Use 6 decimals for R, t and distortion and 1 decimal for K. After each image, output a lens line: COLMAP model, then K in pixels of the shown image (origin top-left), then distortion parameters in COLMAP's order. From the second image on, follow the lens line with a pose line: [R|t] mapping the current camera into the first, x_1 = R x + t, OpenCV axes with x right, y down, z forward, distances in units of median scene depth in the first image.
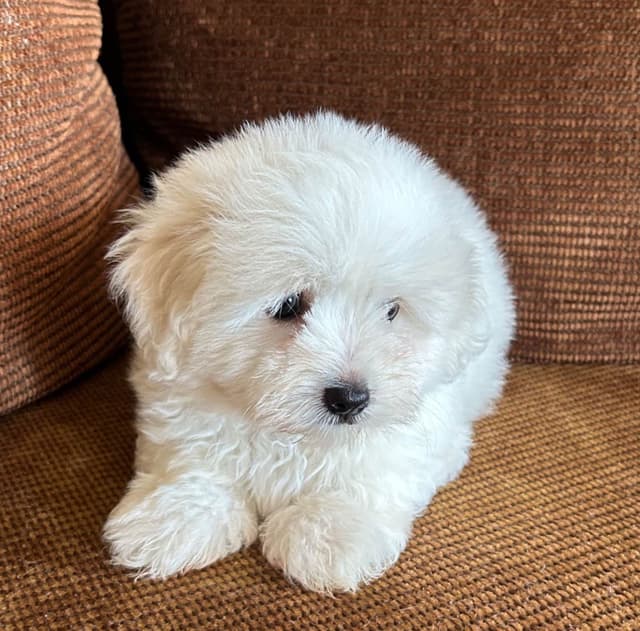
lens RADIAL K [[824.3, 0, 346.4], [0, 824.3, 419.0], [0, 0, 1]] dist [0.033935, -0.110363]
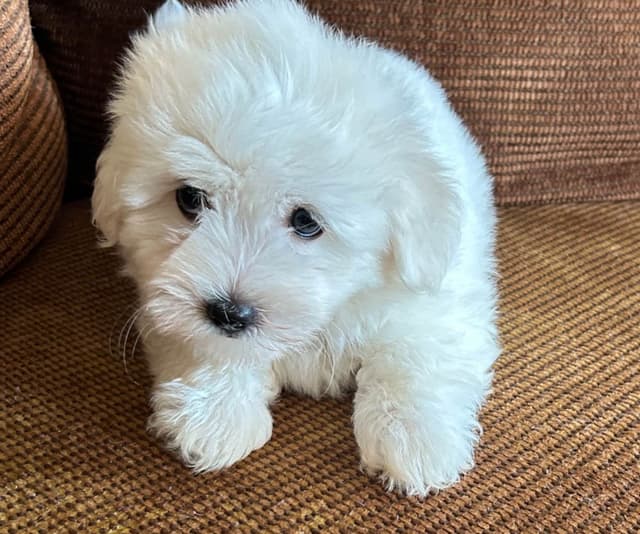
lens RADIAL K [[855.7, 0, 379.7], [0, 855.7, 360.5], [0, 0, 1]] dist [0.042467, -0.093385]
pose [[0.954768, -0.113209, 0.274959, -0.230075], [0.089469, 0.991212, 0.097439, 0.007737], [-0.283574, -0.068431, 0.956506, -0.006137]]
